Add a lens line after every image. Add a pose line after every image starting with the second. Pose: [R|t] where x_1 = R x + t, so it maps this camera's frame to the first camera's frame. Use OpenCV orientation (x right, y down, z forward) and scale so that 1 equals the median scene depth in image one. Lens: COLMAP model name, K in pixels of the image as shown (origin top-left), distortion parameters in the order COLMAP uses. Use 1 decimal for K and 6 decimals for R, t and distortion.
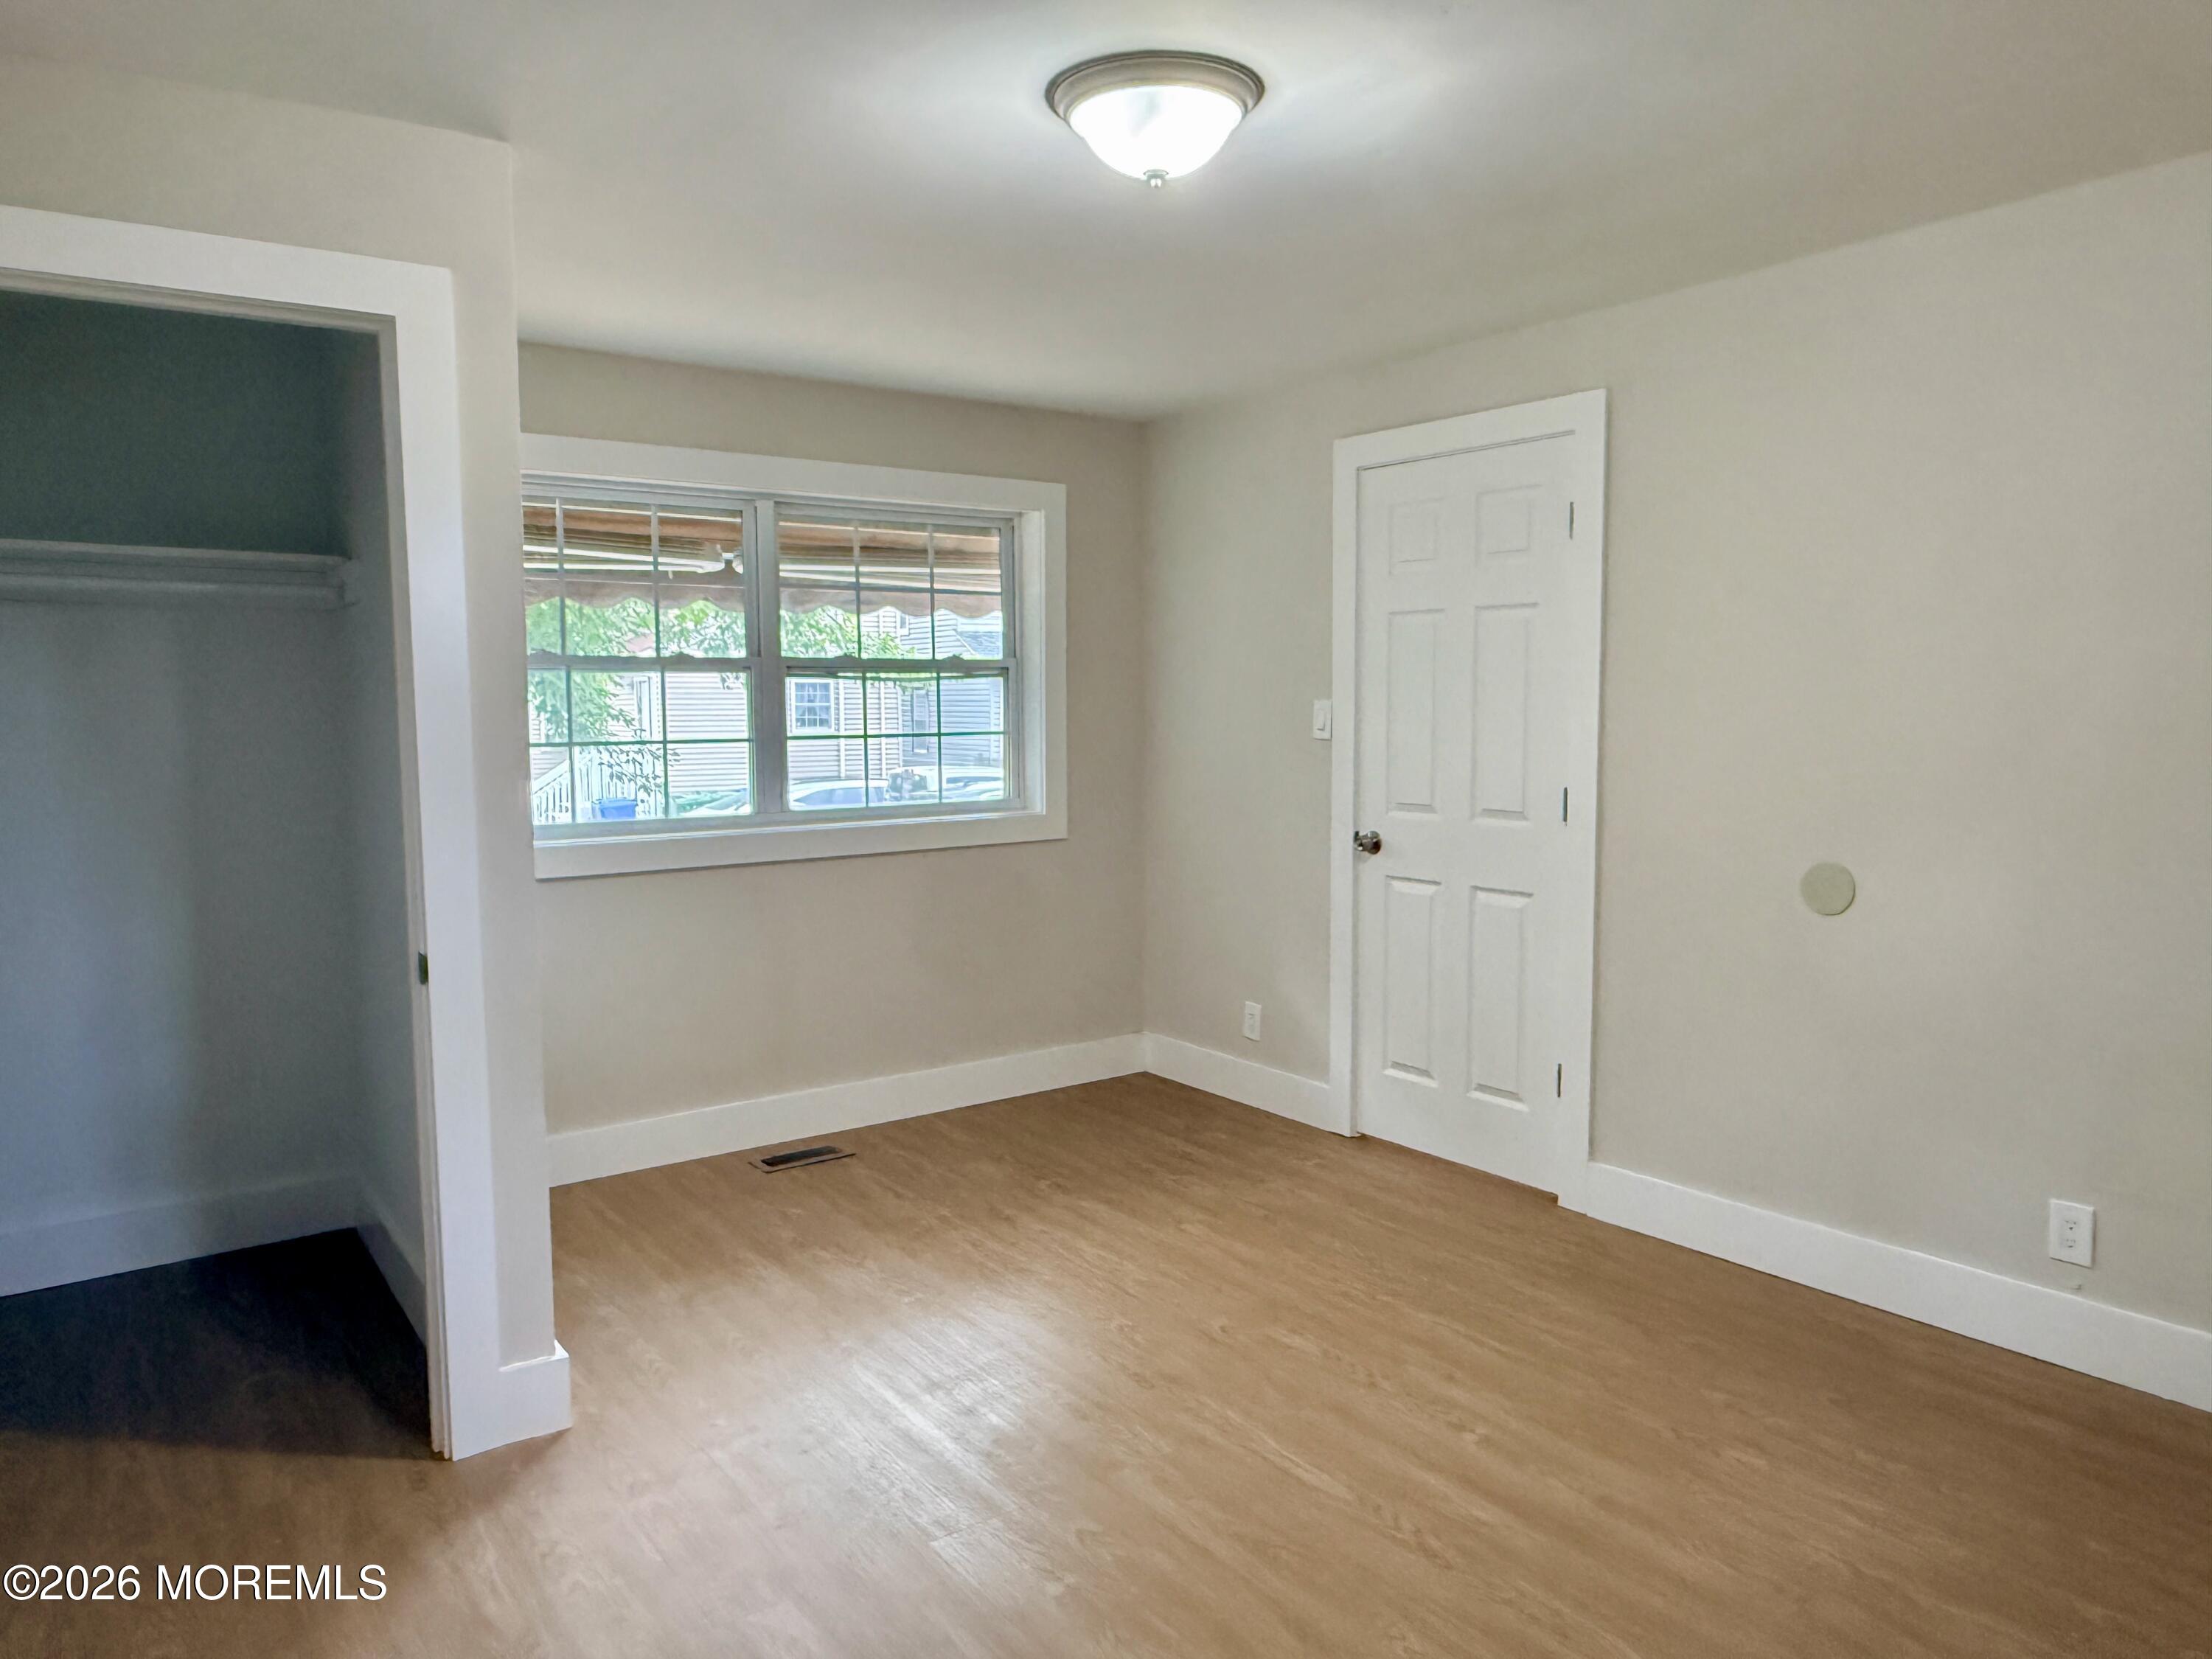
lens RADIAL K [[1481.6, 0, 1093.6], [0, 1481.6, 832.0], [0, 0, 1]] dist [-0.010036, 0.001405]
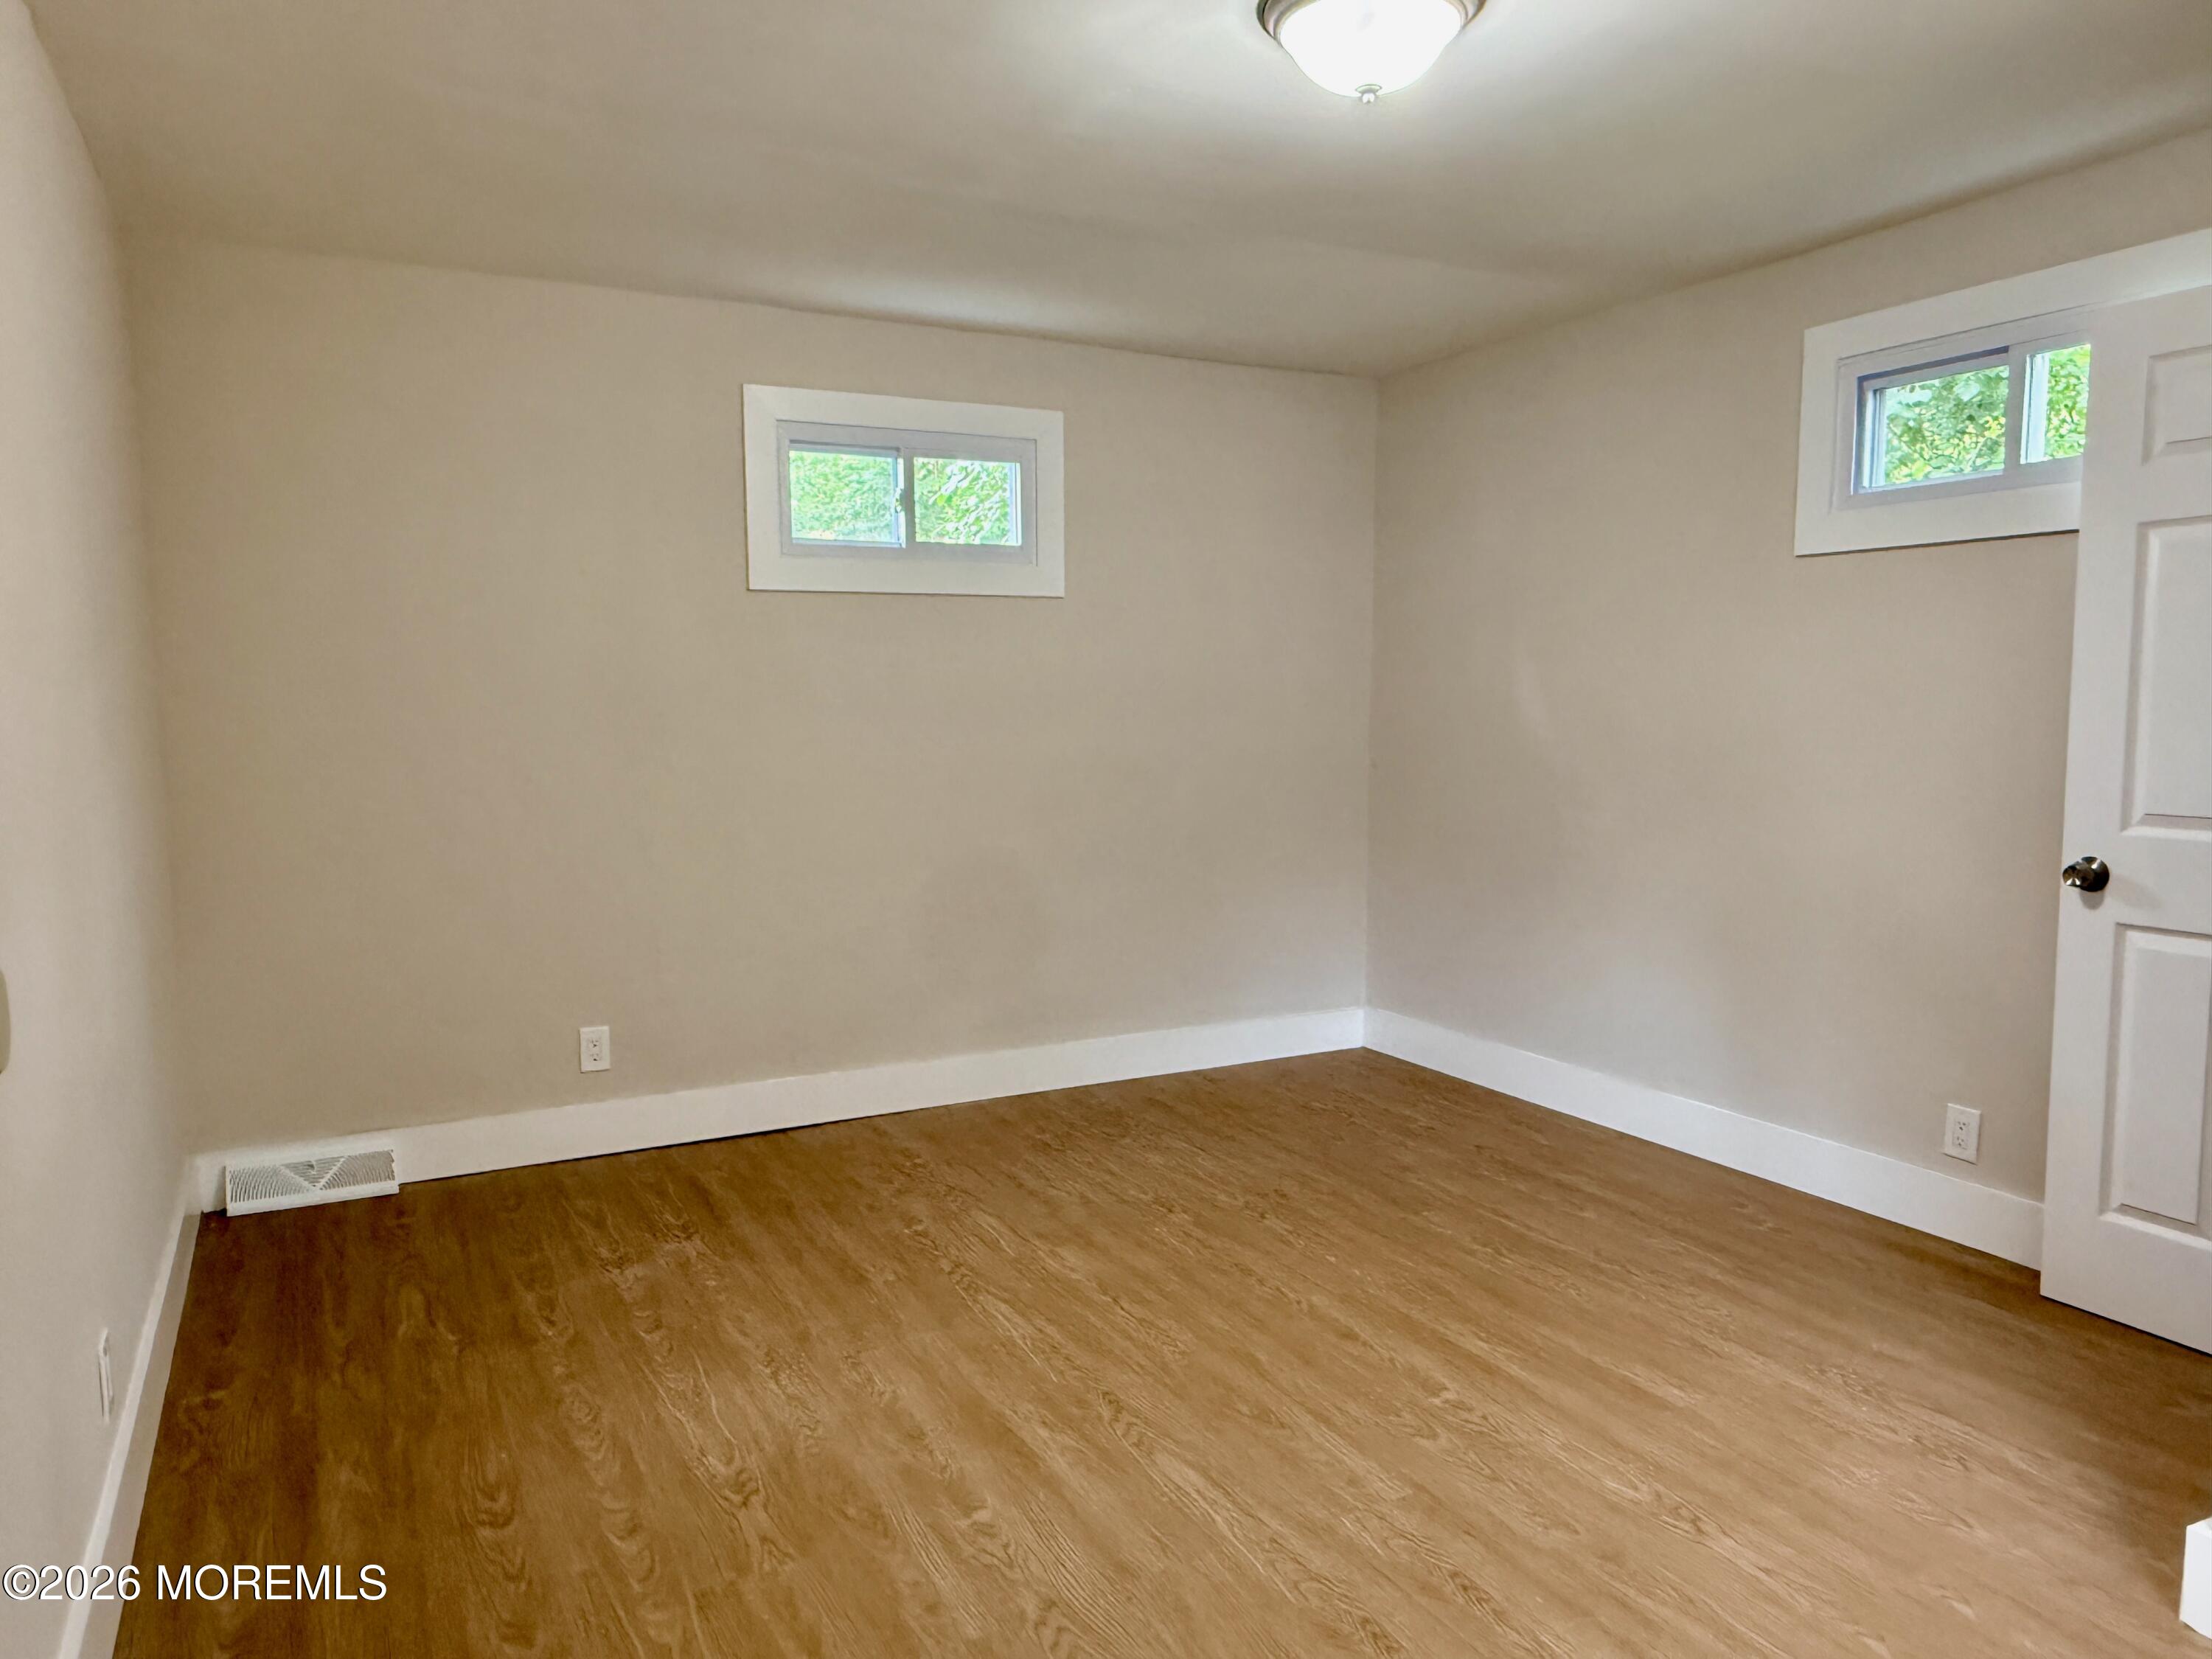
lens RADIAL K [[1481.6, 0, 1089.0], [0, 1481.6, 831.3], [0, 0, 1]] dist [-0.010036, 0.001405]
pose [[-0.989010, 0.002653, 0.147828, 0.078283], [0.030584, 0.981885, 0.186991, -0.151197], [-0.144654, 0.189457, -0.971175, 1.995490]]
